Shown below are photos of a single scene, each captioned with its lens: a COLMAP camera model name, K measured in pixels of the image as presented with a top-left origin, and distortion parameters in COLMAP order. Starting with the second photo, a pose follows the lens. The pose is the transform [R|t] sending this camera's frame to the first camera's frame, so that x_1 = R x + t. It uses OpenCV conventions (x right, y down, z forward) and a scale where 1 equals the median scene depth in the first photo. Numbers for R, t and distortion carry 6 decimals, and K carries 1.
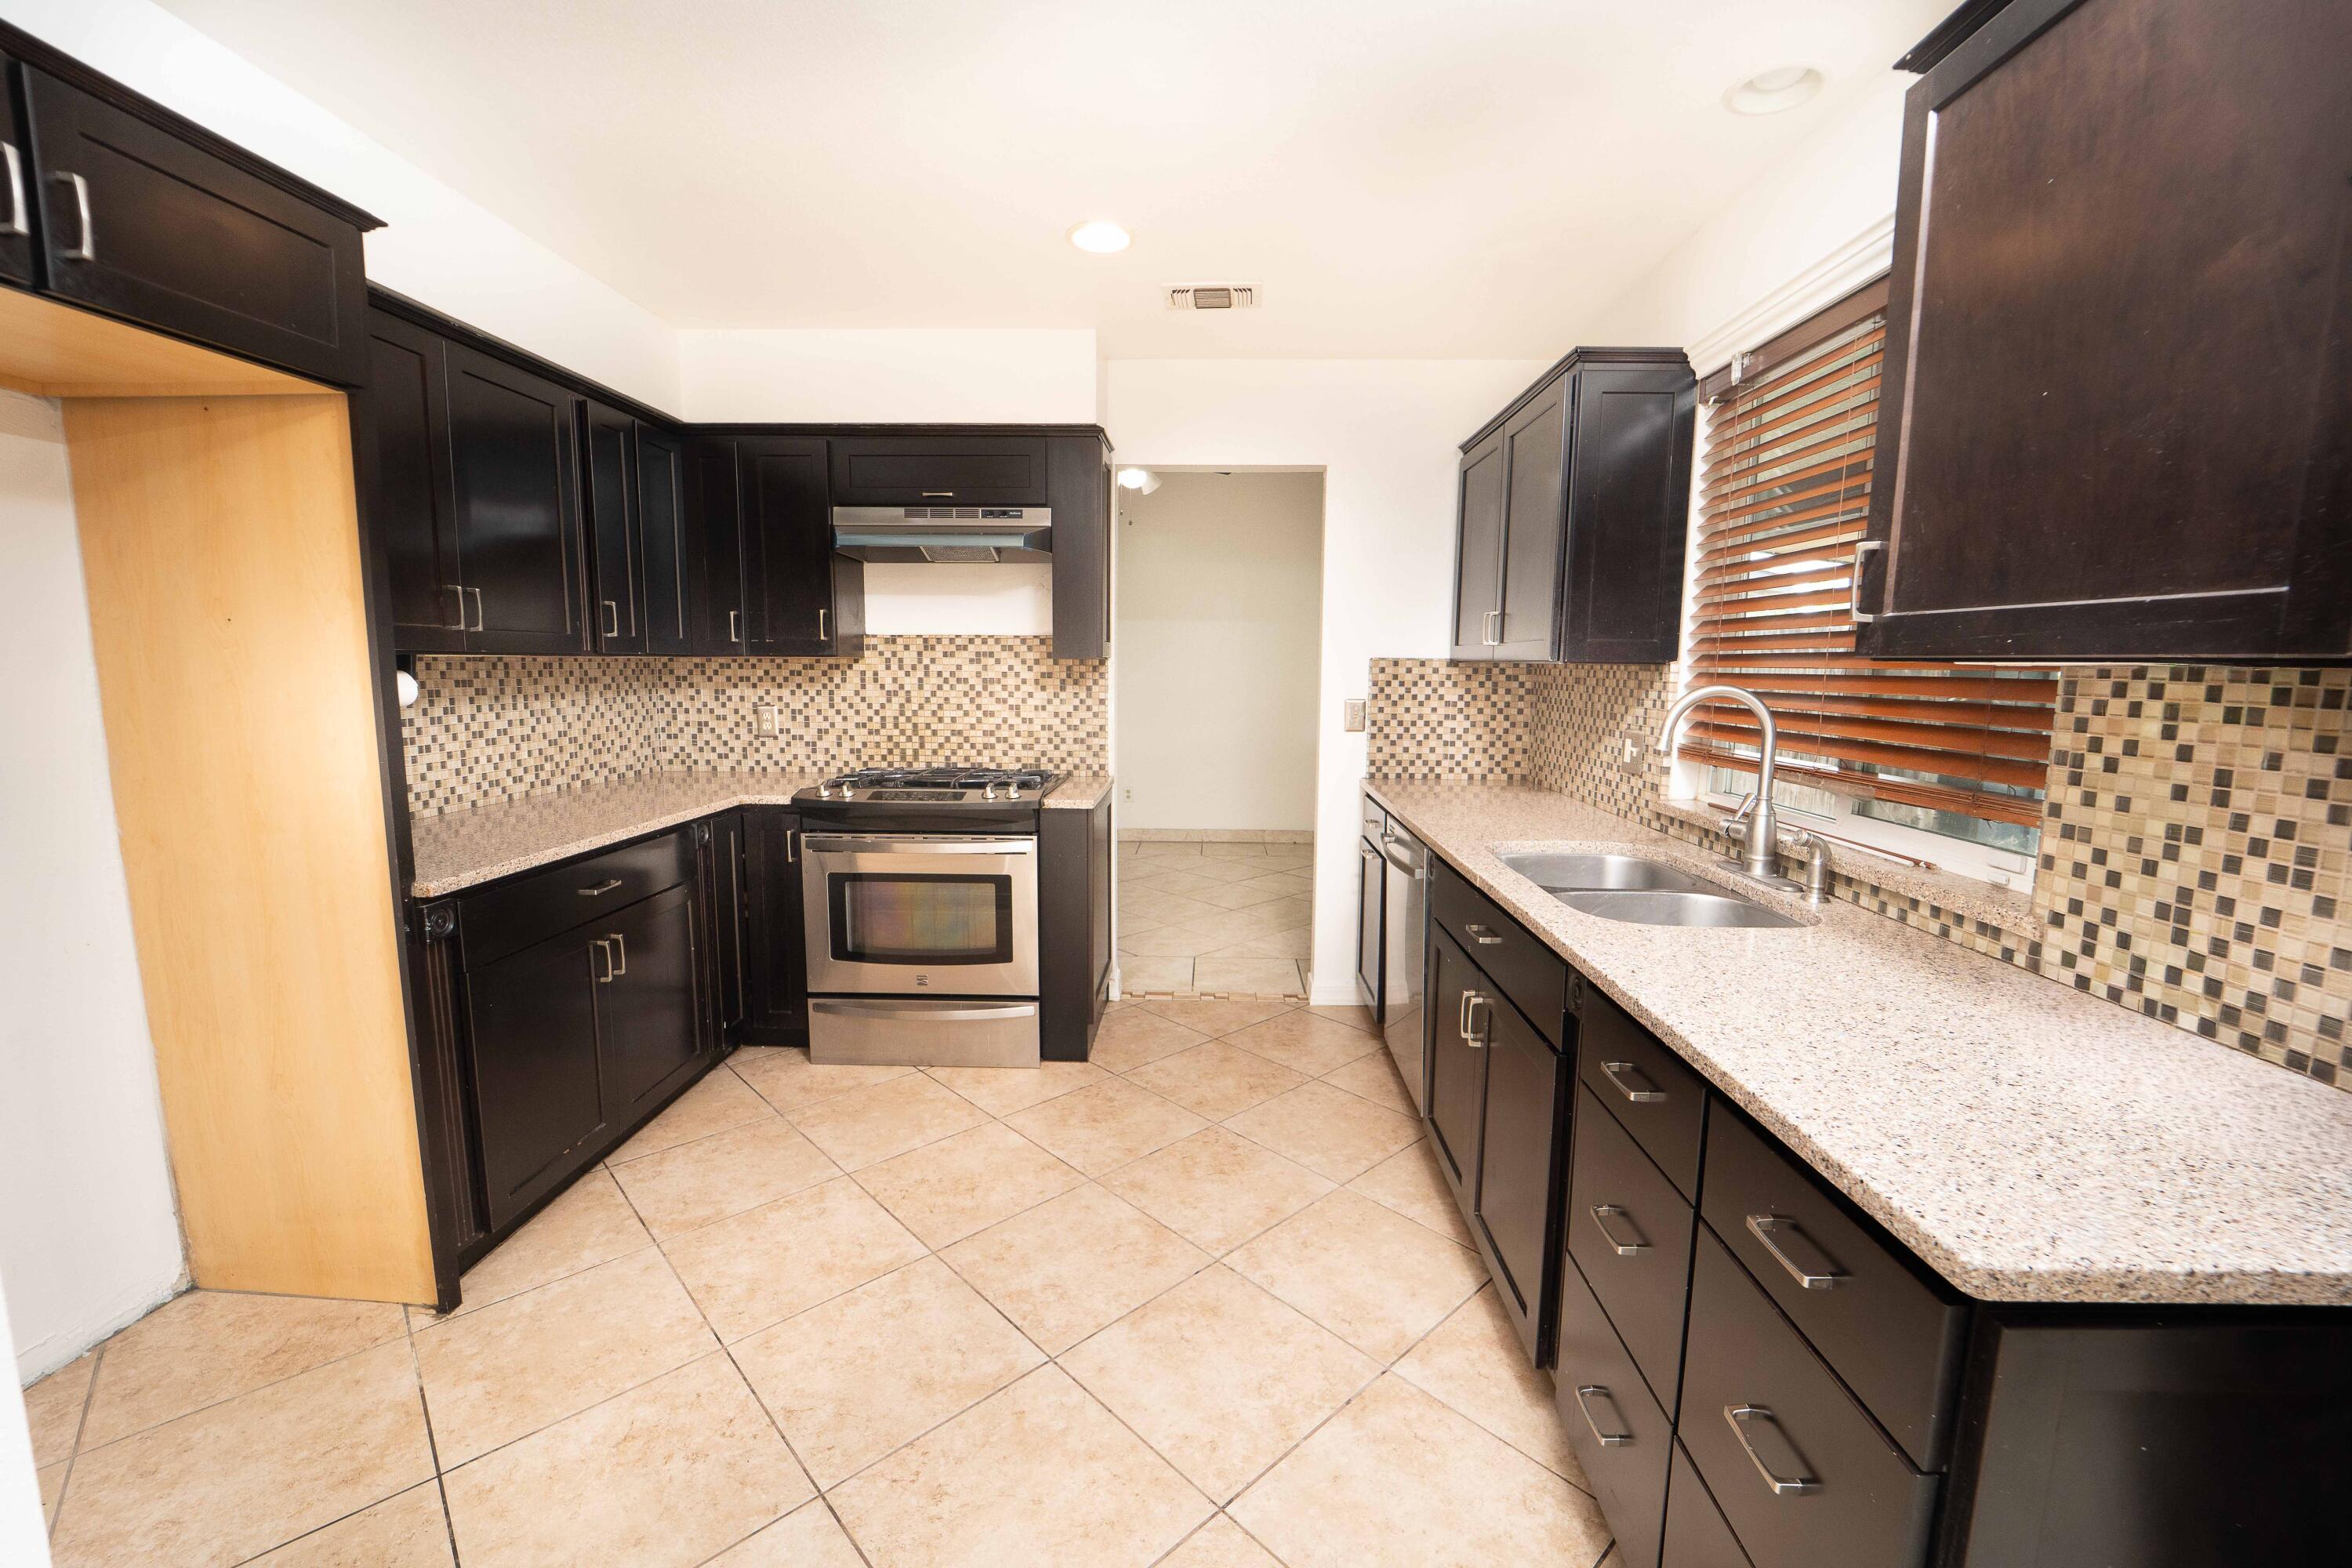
lens RADIAL K [[954.0, 0, 1182.9], [0, 954.0, 788.0], [0, 0, 1]] dist [-0.017748, -0.000161]
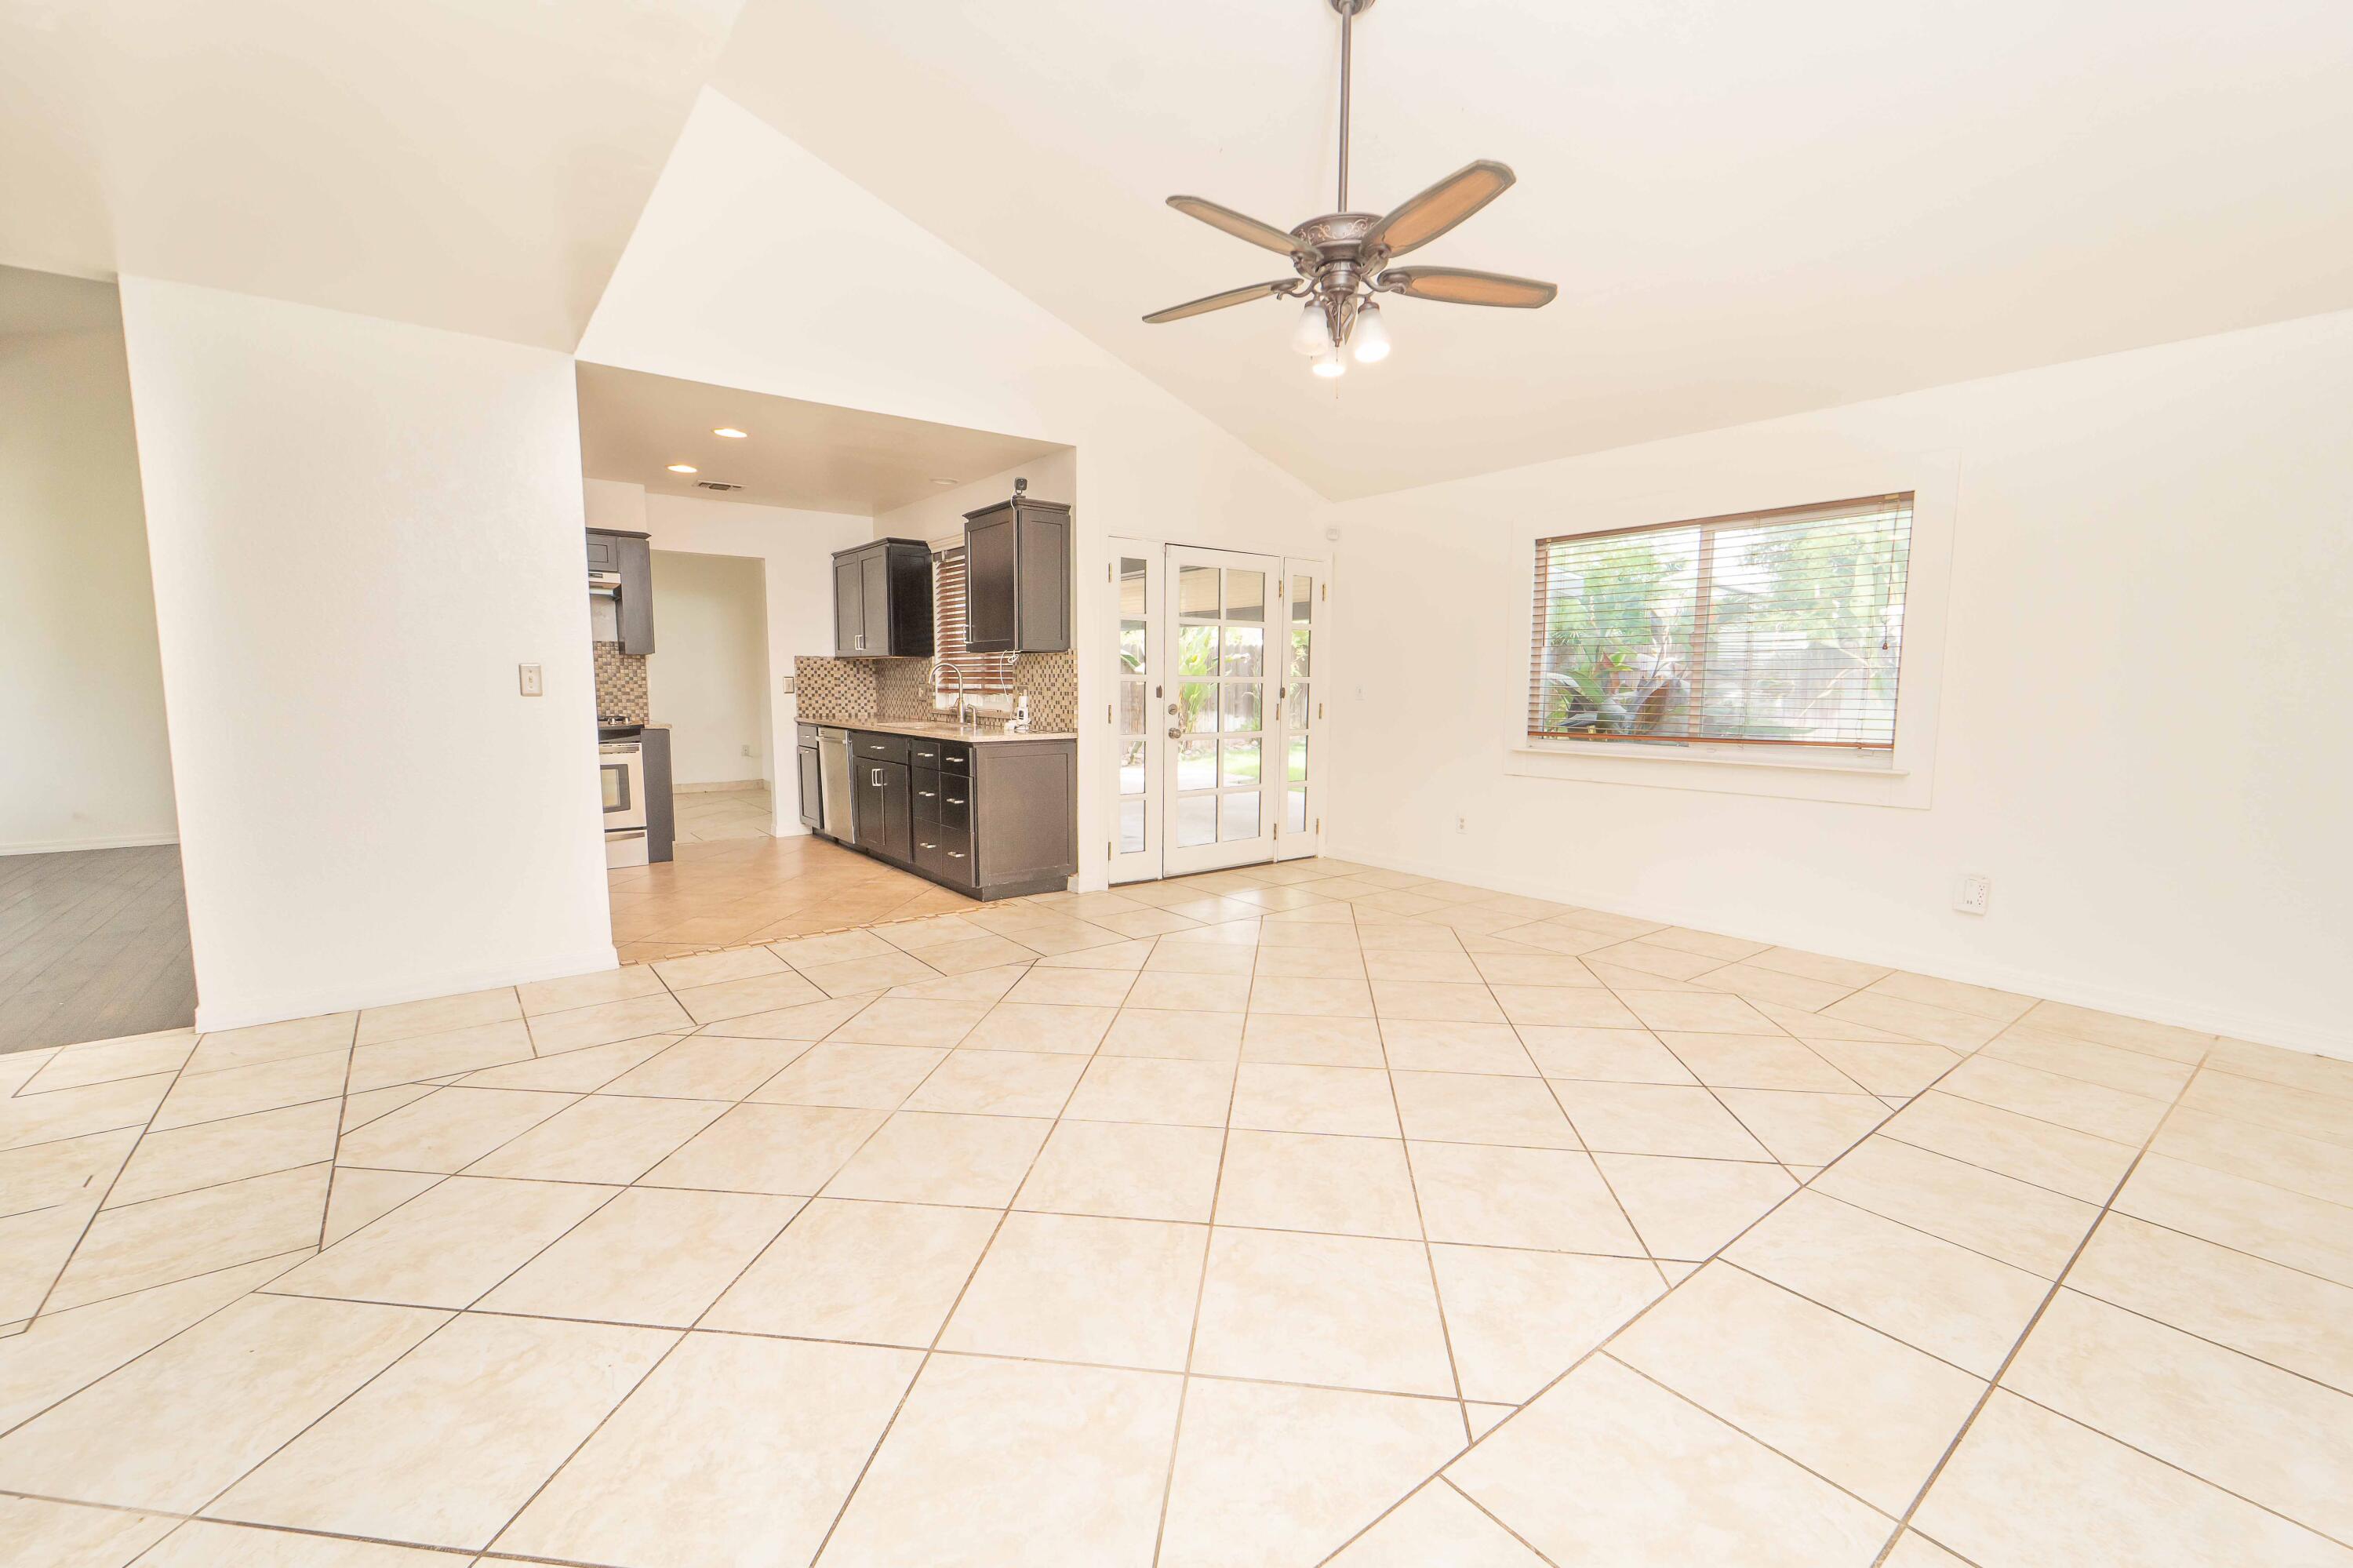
lens RADIAL K [[972.5, 0, 1193.1], [0, 972.5, 785.8], [0, 0, 1]] dist [-0.020482, 0.000017]
pose [[0.763572, -0.073299, 0.641549, -0.477120], [0.083911, 0.996375, 0.013968, 0.172177], [-0.640247, 0.043167, 0.766955, -1.048131]]
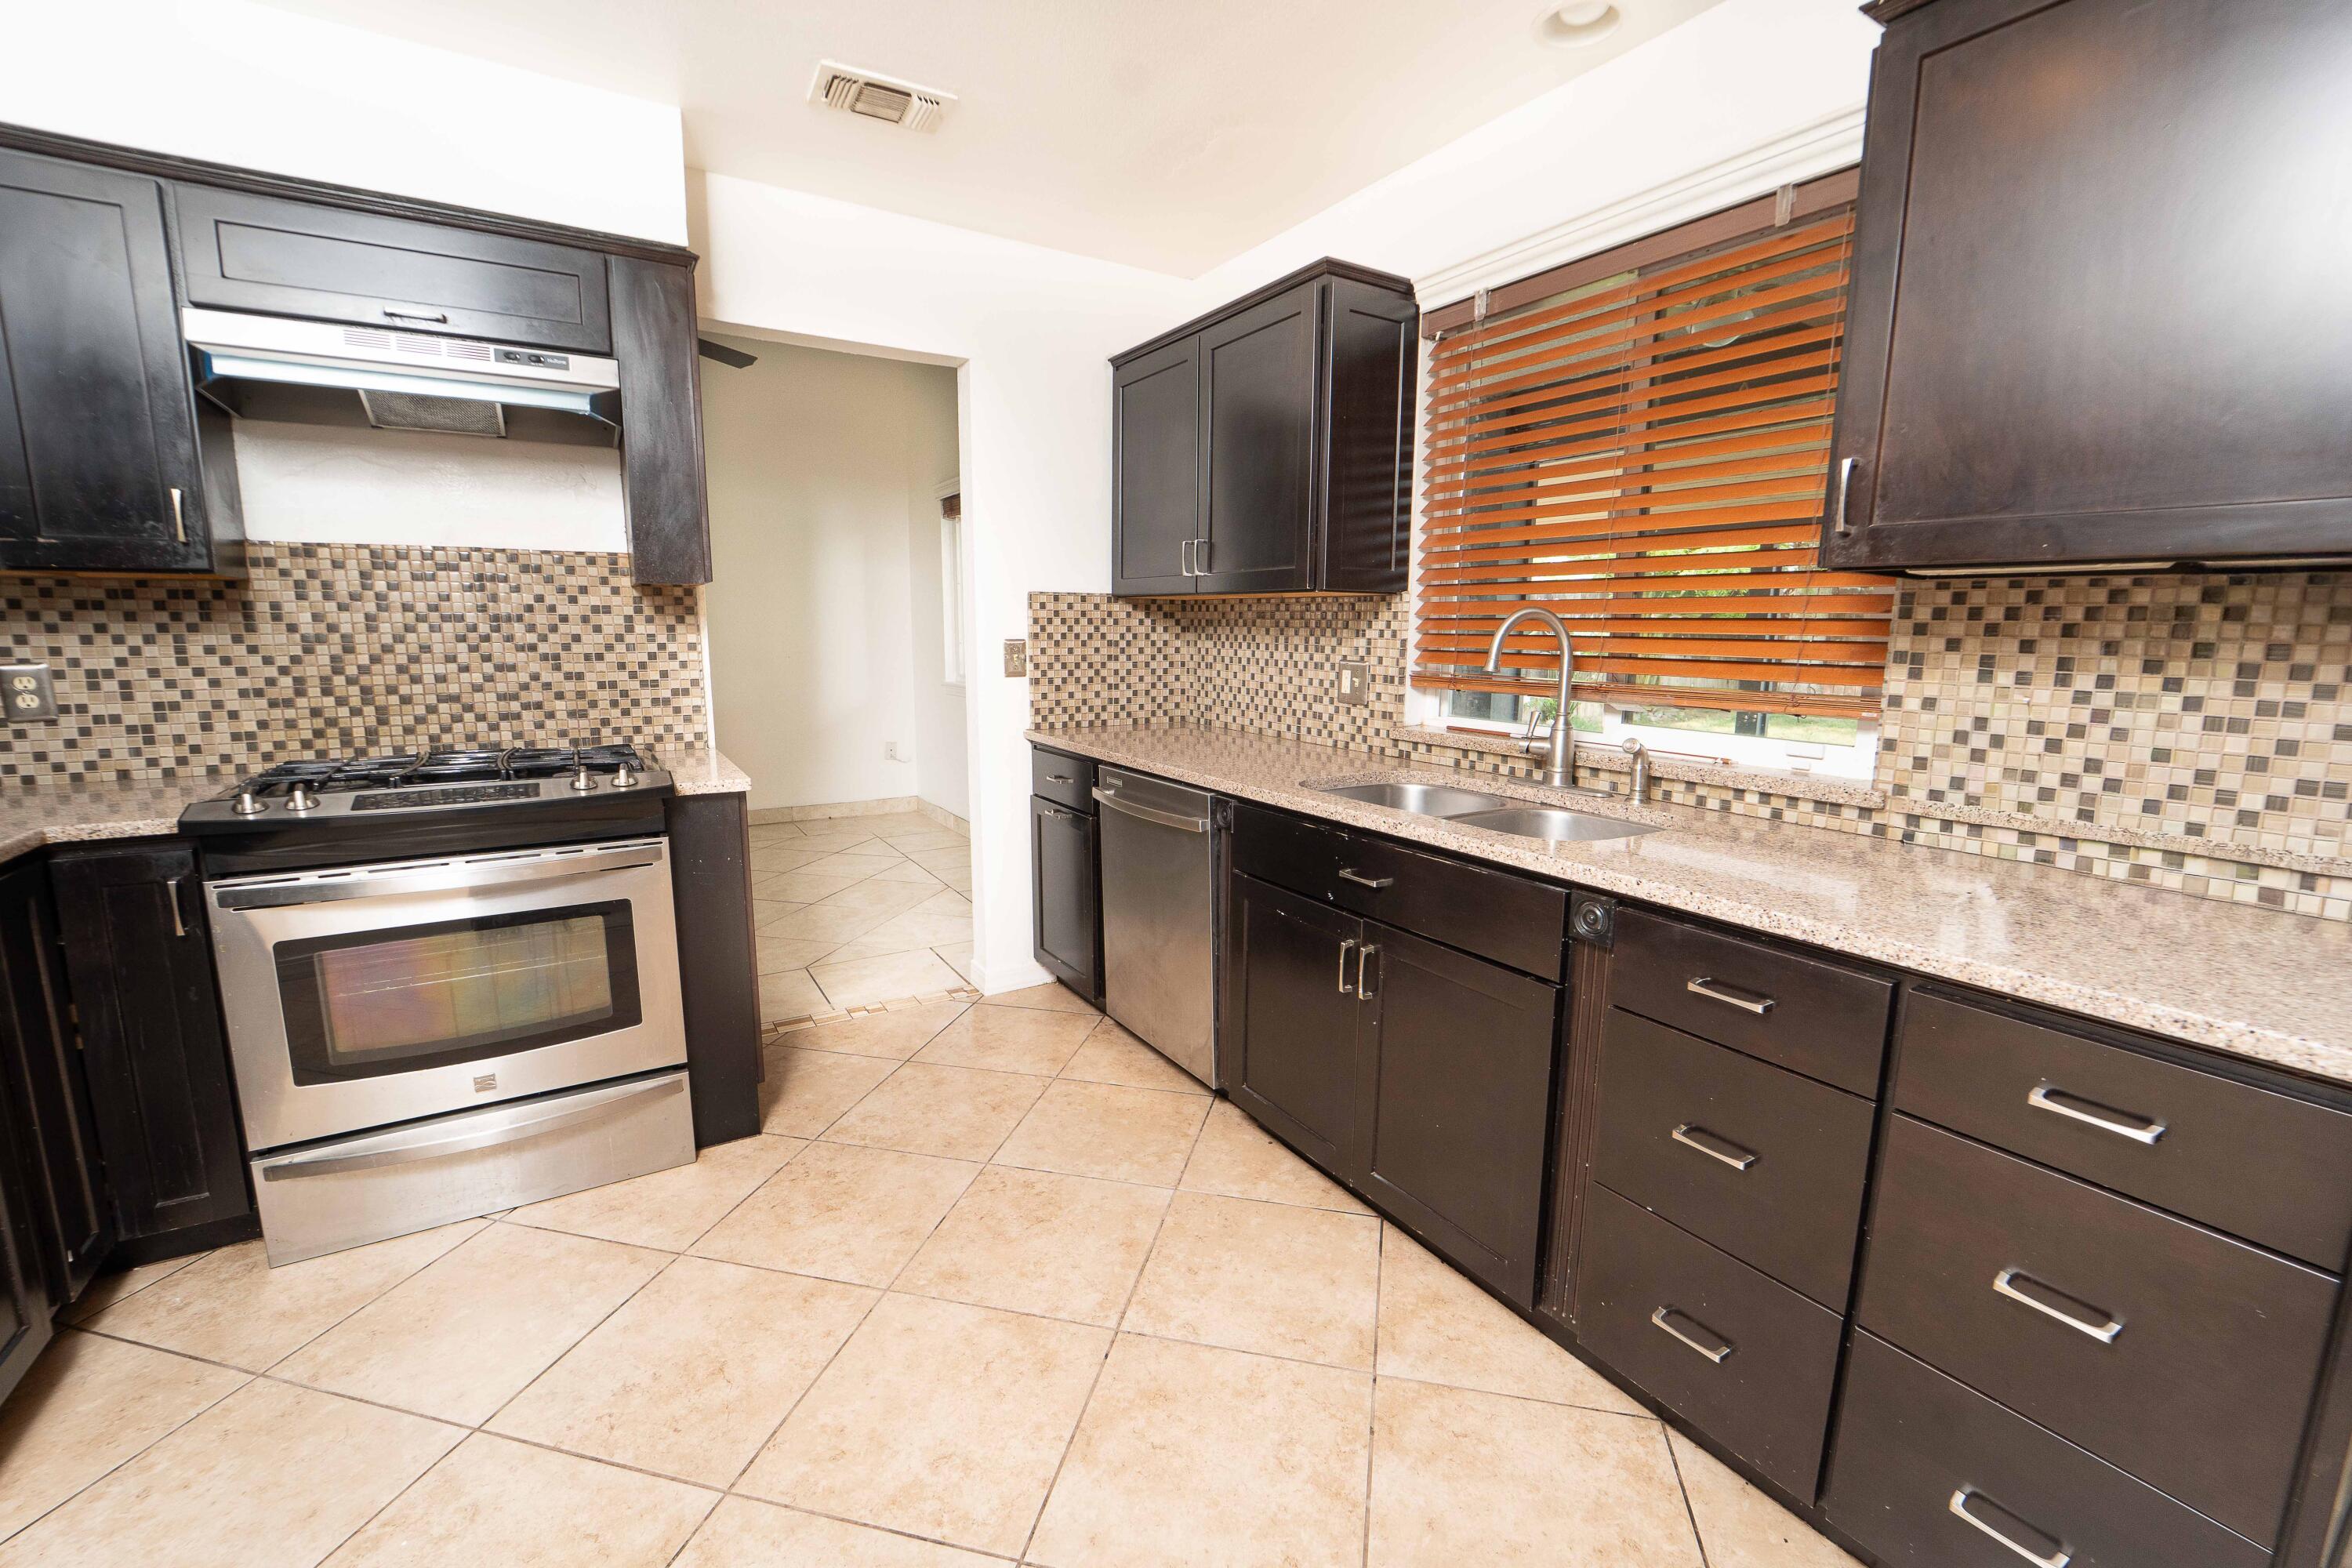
lens RADIAL K [[972.1, 0, 1192.6], [0, 972.1, 785.8], [0, 0, 1]] dist [-0.020482, 0.000017]
pose [[0.829194, -0.091652, 0.551396, -0.185272], [0.070124, 0.995729, 0.060056, -0.001994], [-0.554545, -0.011132, 0.832079, 0.171749]]
